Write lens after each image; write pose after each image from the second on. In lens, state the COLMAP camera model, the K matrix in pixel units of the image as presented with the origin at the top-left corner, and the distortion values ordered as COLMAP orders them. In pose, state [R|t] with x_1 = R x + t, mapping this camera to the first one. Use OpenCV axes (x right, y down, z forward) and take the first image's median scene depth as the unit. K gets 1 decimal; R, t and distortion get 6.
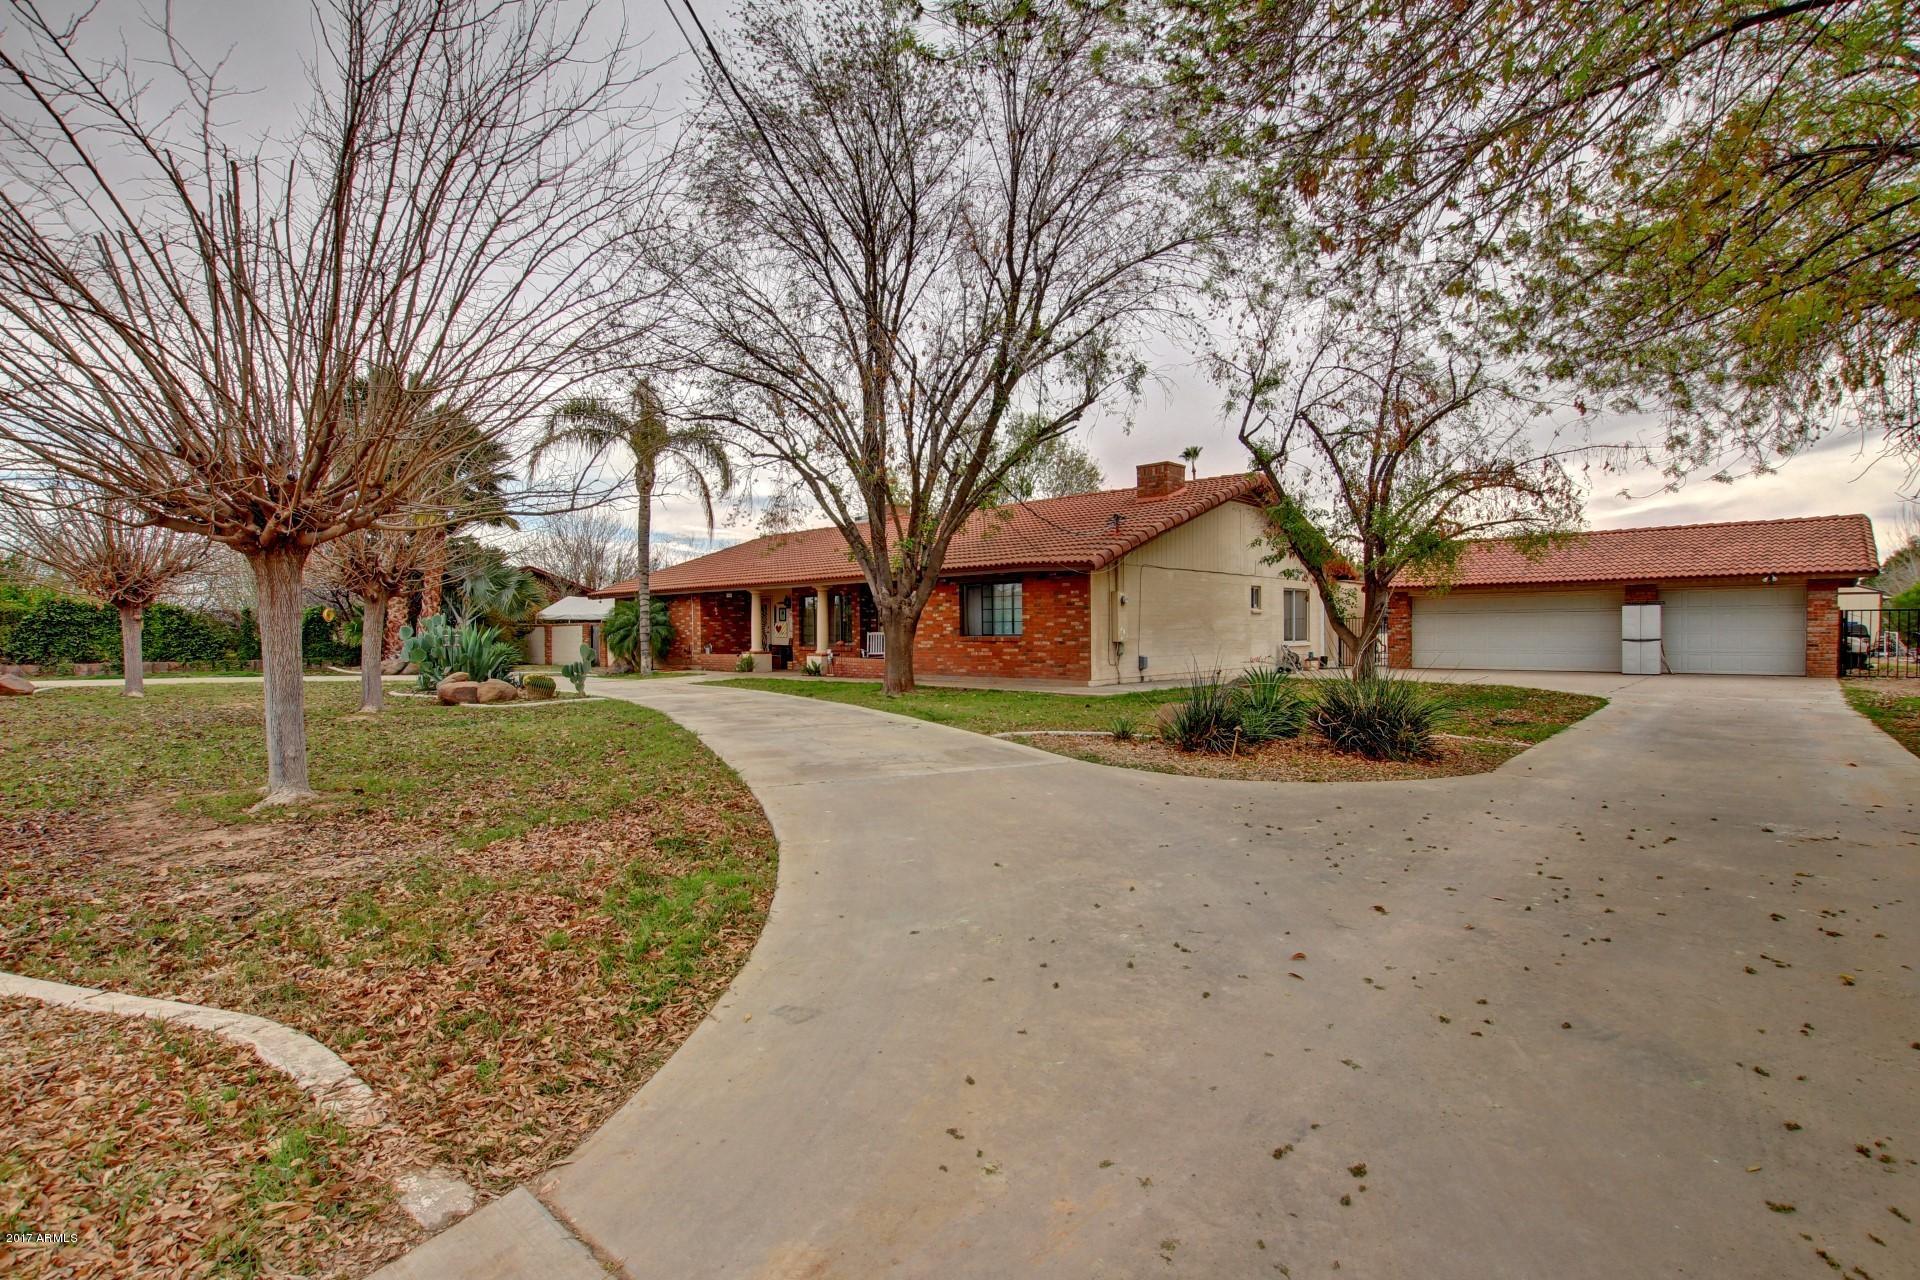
lens RADIAL K [[902.5, 0, 960.7], [0, 902.5, 635.3], [0, 0, 1]] dist [-0.014381, 0.001124]
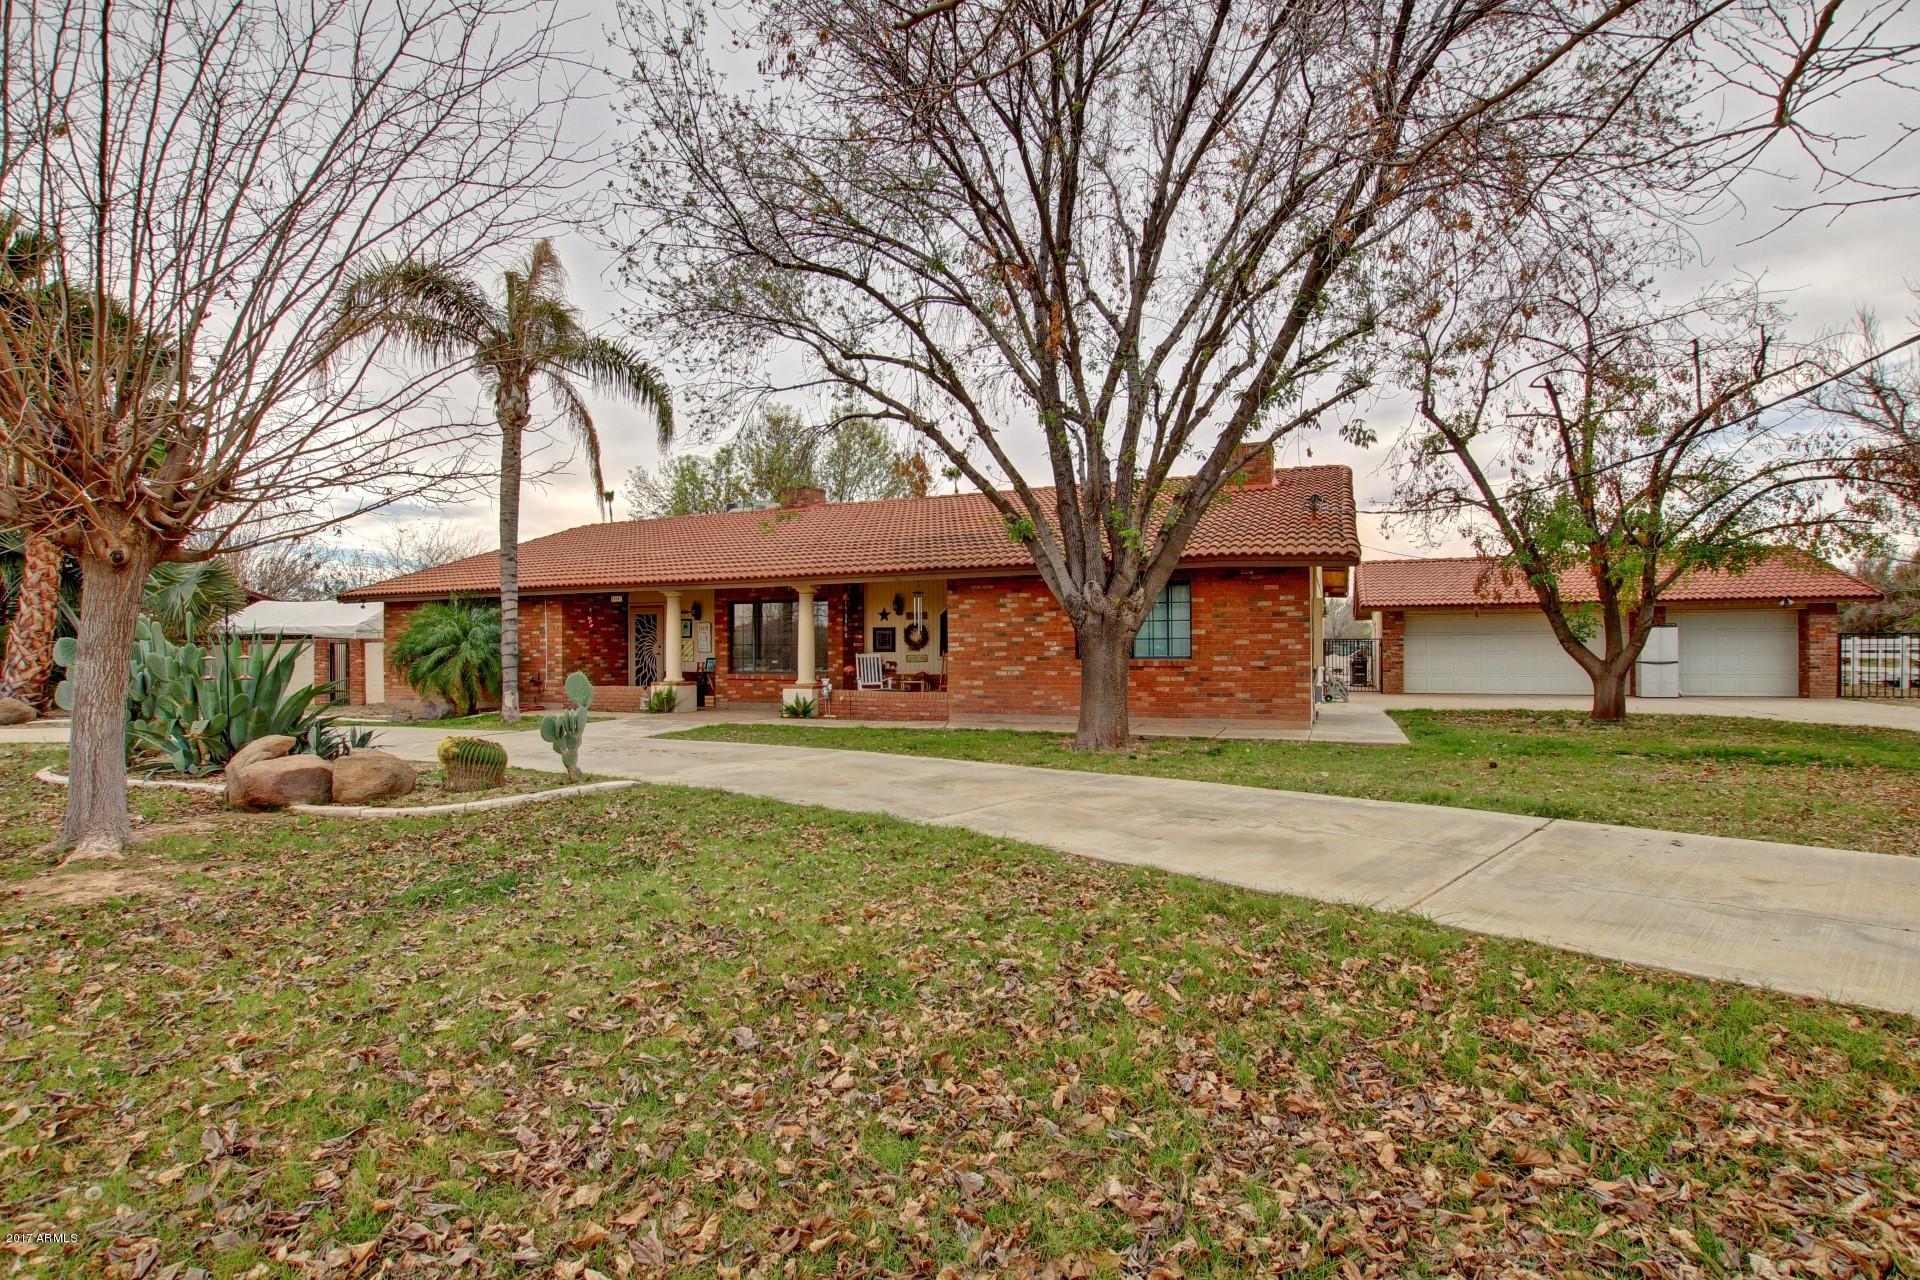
lens RADIAL K [[902.5, 0, 957.4], [0, 902.5, 649.0], [0, 0, 1]] dist [-0.014381, 0.001124]
pose [[0.943351, 0.003321, 0.331780, -0.274404], [0.000211, 0.999944, -0.010609, 0.000475], [-0.331796, 0.010078, 0.943297, 0.316660]]
